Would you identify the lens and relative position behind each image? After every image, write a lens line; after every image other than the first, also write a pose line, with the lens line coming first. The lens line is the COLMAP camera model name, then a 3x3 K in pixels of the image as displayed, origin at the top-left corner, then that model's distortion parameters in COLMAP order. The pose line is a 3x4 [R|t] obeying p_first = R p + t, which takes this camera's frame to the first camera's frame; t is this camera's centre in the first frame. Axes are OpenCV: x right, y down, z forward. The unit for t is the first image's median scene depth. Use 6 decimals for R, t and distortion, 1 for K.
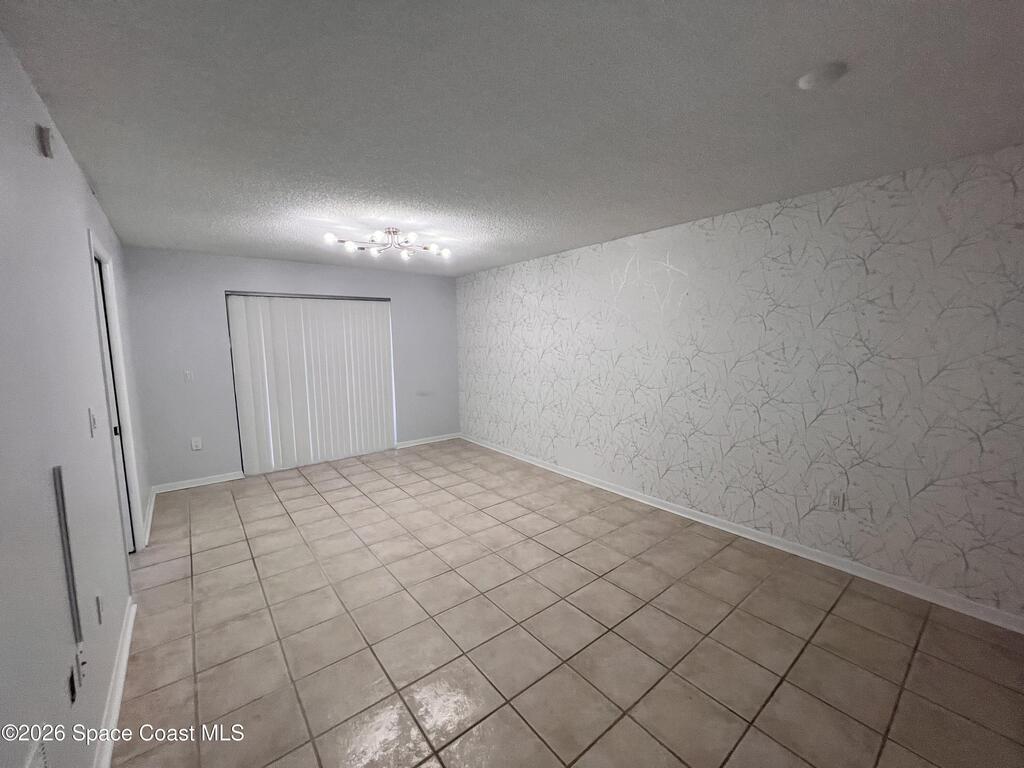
lens RADIAL K [[409.4, 0, 514.0], [0, 409.4, 382.0], [0, 0, 1]] dist [0.000428, 0.000344]
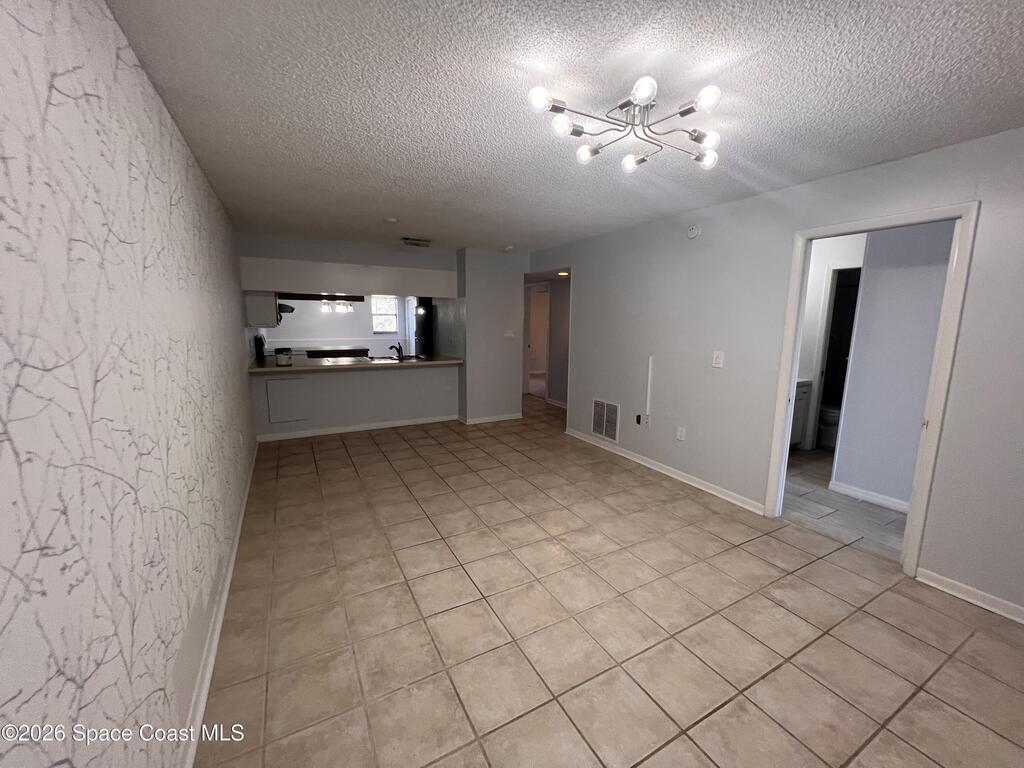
lens RADIAL K [[409.4, 0, 512.2], [0, 409.4, 383.4], [0, 0, 1]] dist [0.000428, 0.000344]
pose [[-0.983579, -0.023898, 0.178888, -0.264776], [0.023310, 0.966070, 0.257227, -0.175793], [-0.178965, 0.257173, -0.949649, 1.753212]]
